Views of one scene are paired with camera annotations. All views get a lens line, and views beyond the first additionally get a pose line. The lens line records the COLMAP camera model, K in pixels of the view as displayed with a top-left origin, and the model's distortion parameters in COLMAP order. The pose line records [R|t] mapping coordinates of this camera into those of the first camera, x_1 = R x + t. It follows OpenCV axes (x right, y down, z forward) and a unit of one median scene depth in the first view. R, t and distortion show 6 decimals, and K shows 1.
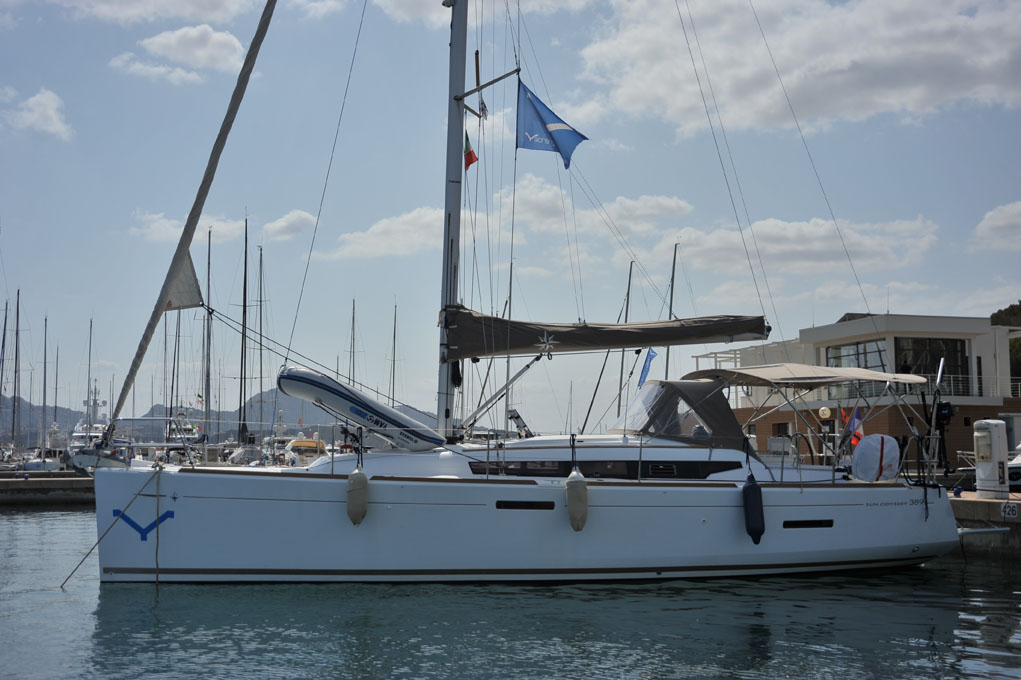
lens RADIAL K [[1245.4, 0, 510.5], [0, 1245.4, 340.0], [0, 0, 1]] dist [-0.034131, 0.190806]
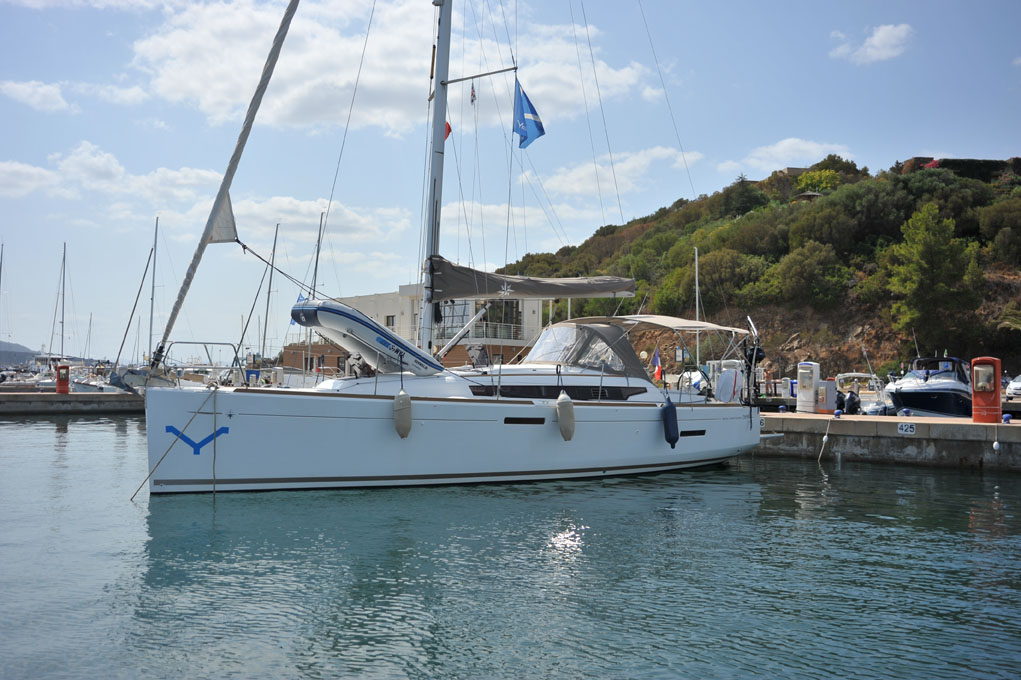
lens RADIAL K [[954.4, 0, 510.5], [0, 954.4, 340.0], [0, 0, 1]] dist [-0.086337, 0.137058]
pose [[0.905110, 0.031276, 0.424025, -0.381368], [-0.052870, 0.997830, 0.039255, 0.014159], [-0.421877, -0.057948, 0.904799, 0.136253]]
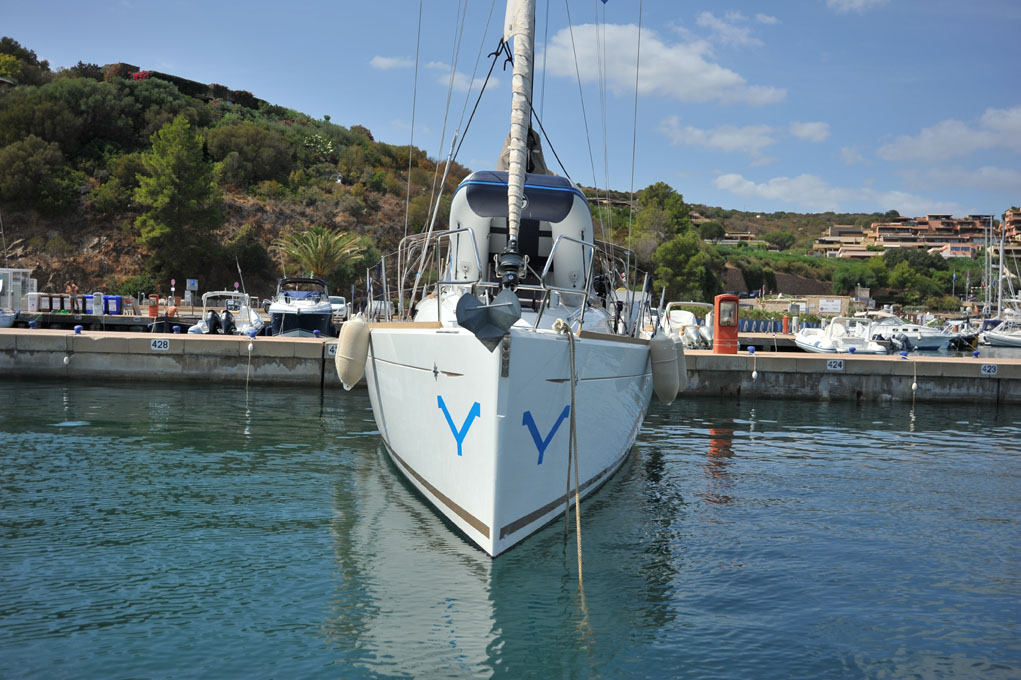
lens RADIAL K [[954.4, 0, 510.5], [0, 954.4, 340.0], [0, 0, 1]] dist [-0.086337, 0.137058]
pose [[0.231219, -0.015013, 0.972786, -0.669001], [-0.125421, 0.991078, 0.045106, 0.086140], [-0.964784, -0.132437, 0.227273, 0.885144]]
